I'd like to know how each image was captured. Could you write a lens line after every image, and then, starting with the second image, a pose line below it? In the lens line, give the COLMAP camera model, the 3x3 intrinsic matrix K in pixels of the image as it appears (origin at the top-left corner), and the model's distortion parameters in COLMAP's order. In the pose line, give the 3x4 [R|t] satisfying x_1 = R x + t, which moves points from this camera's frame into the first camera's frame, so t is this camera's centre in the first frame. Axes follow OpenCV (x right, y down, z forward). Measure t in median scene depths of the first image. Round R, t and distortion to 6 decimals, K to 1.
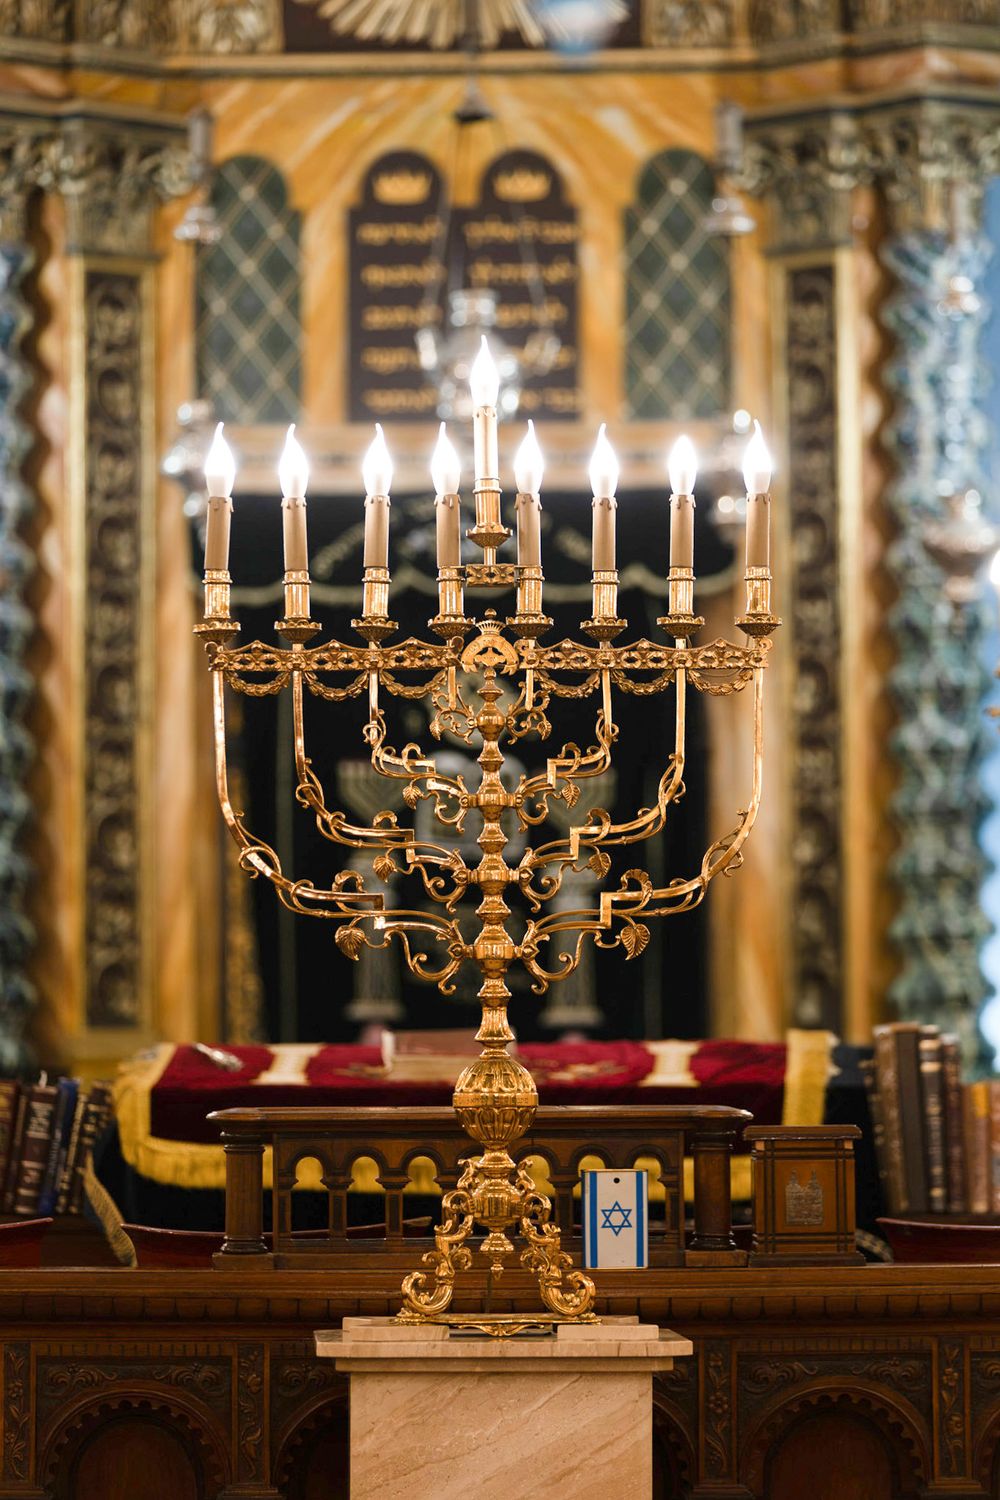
lens RADIAL K [[6028.4, 0, 500.0], [0, 6028.4, 750.0], [0, 0, 1]] dist [-0.126326, -5.498310]
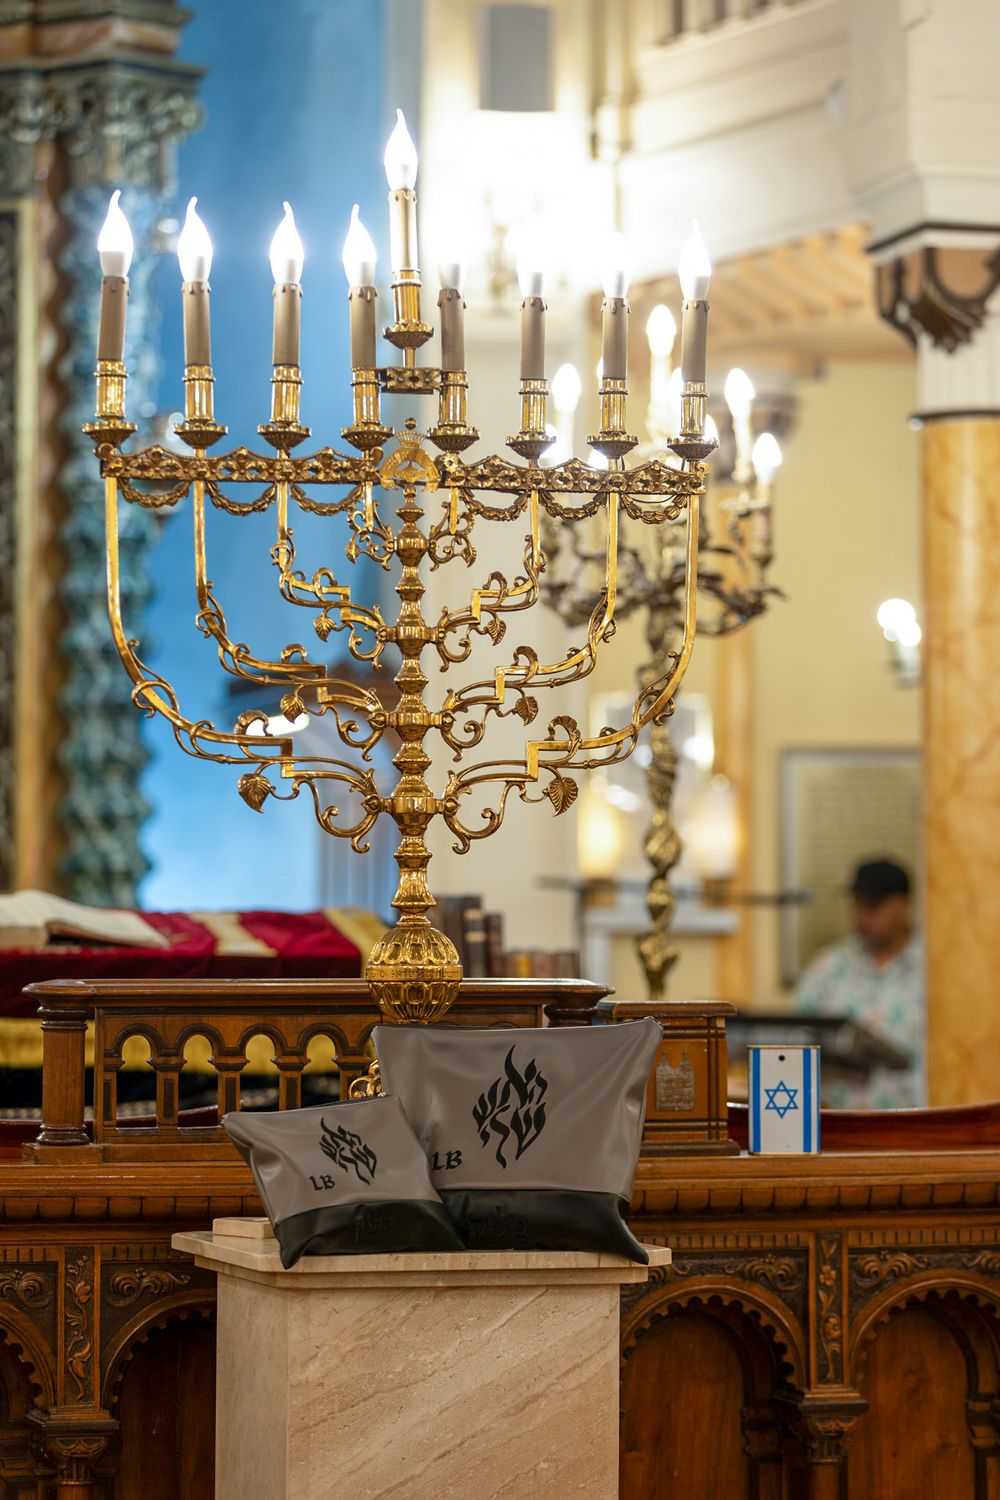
lens RADIAL K [[4582.2, 0, 500.0], [0, 4582.2, 750.0], [0, 0, 1]] dist [-0.057751, -1.504708]
pose [[0.965654, 0.017066, 0.259271, -0.157046], [-0.020317, 0.999745, 0.009865, 0.017829], [-0.259037, -0.014794, 0.965754, 0.336192]]
